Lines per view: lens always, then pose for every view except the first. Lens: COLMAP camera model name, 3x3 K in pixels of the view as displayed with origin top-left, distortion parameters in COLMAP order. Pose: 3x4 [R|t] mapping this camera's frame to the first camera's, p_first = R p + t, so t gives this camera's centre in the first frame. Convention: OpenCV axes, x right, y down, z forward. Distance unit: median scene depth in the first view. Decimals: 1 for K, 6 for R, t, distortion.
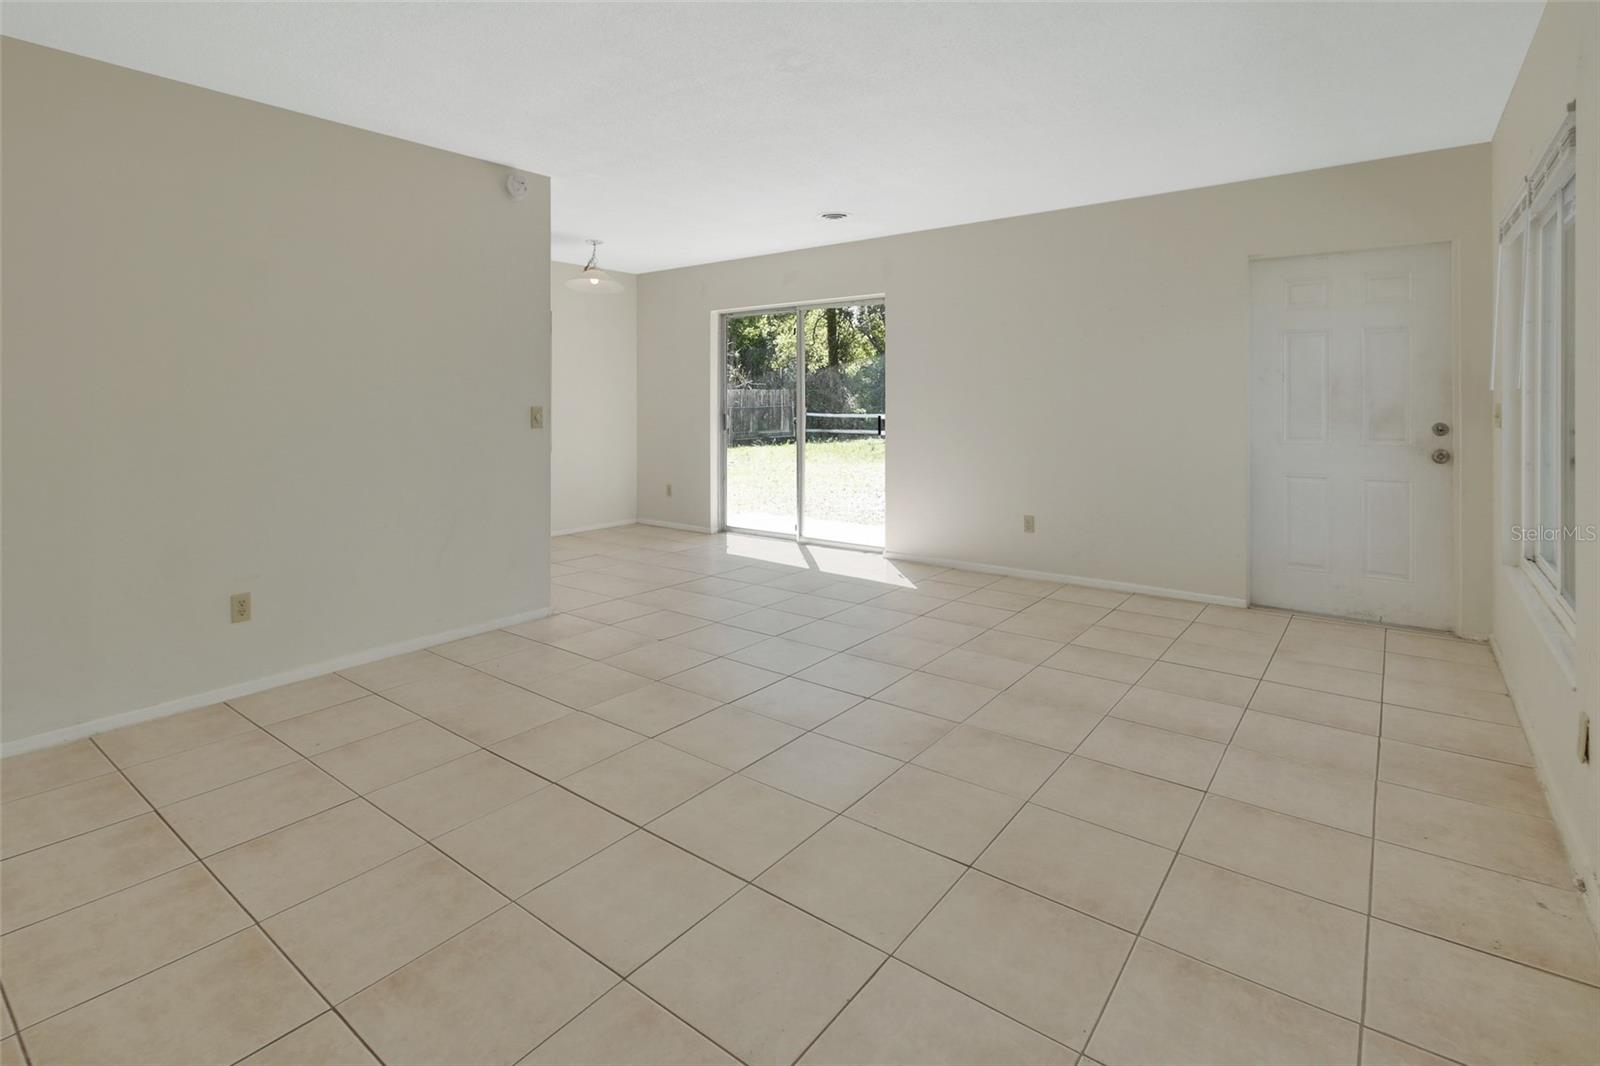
lens RADIAL K [[757.1, 0, 796.6], [0, 757.1, 526.8], [0, 0, 1]] dist [0.021820, -0.017281]
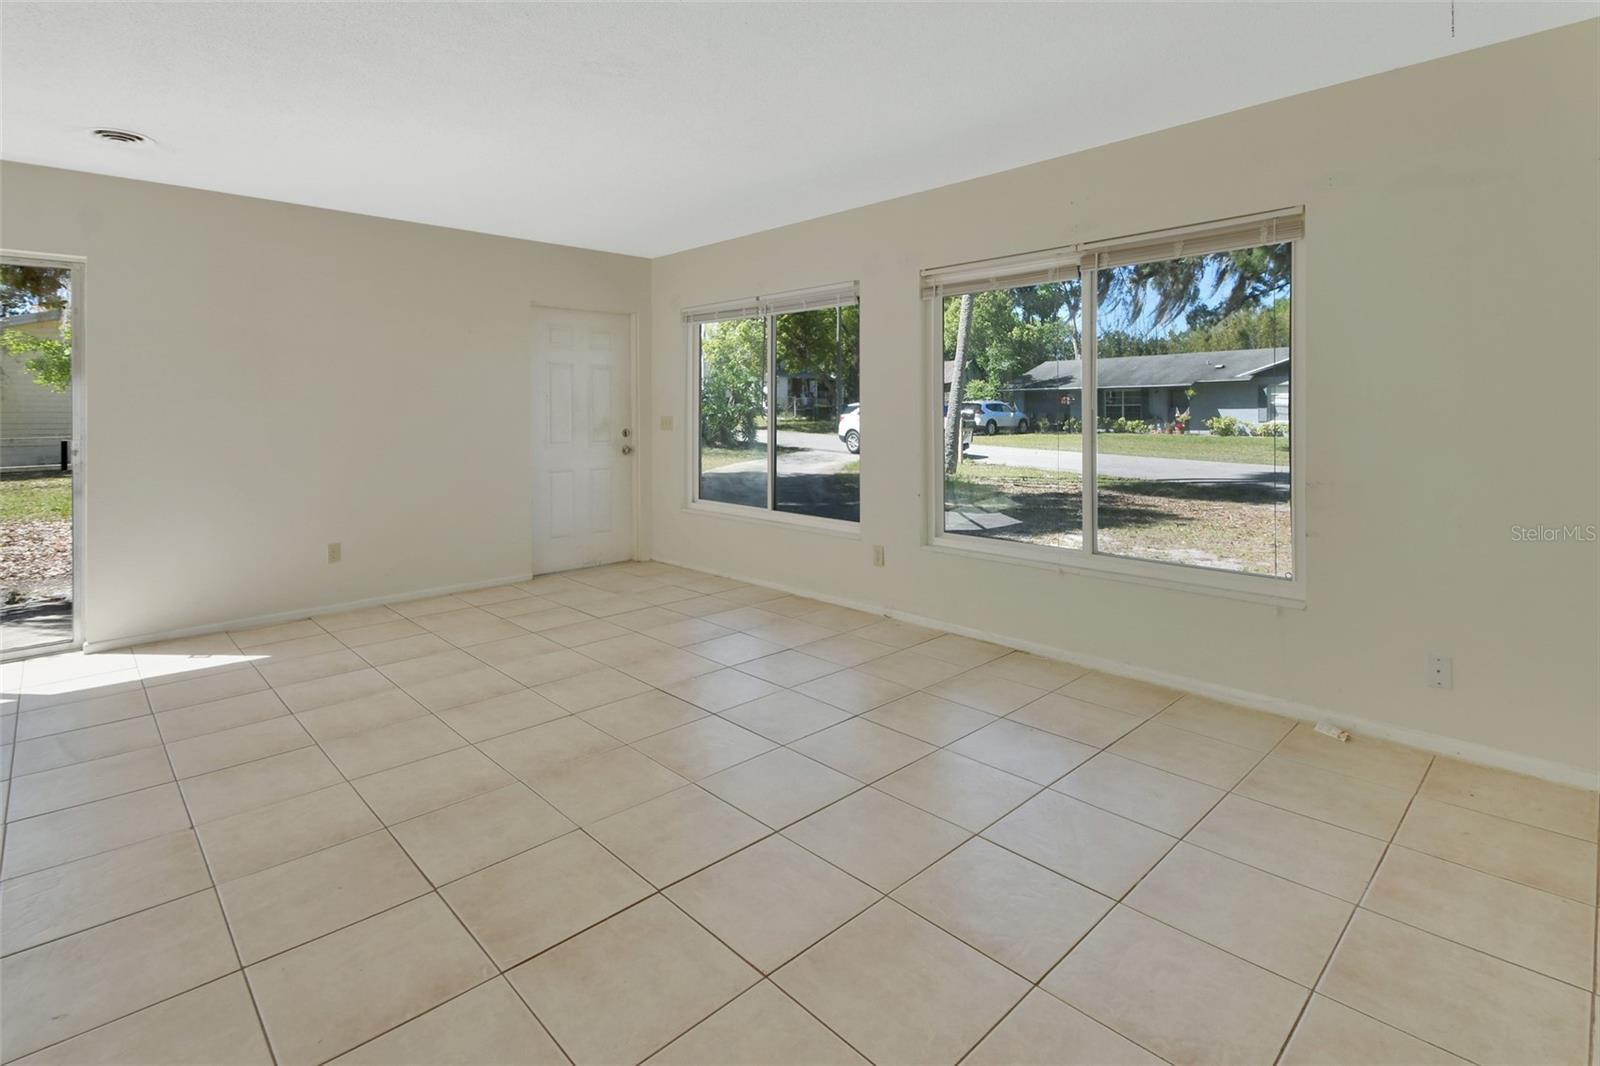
lens RADIAL K [[757.1, 0, 796.6], [0, 757.1, 526.8], [0, 0, 1]] dist [0.021820, -0.017281]
pose [[0.134131, -0.154700, 0.978814, -0.643059], [0.155857, 0.978740, 0.133331, -0.089353], [-0.978631, 0.134671, 0.155390, 0.428527]]
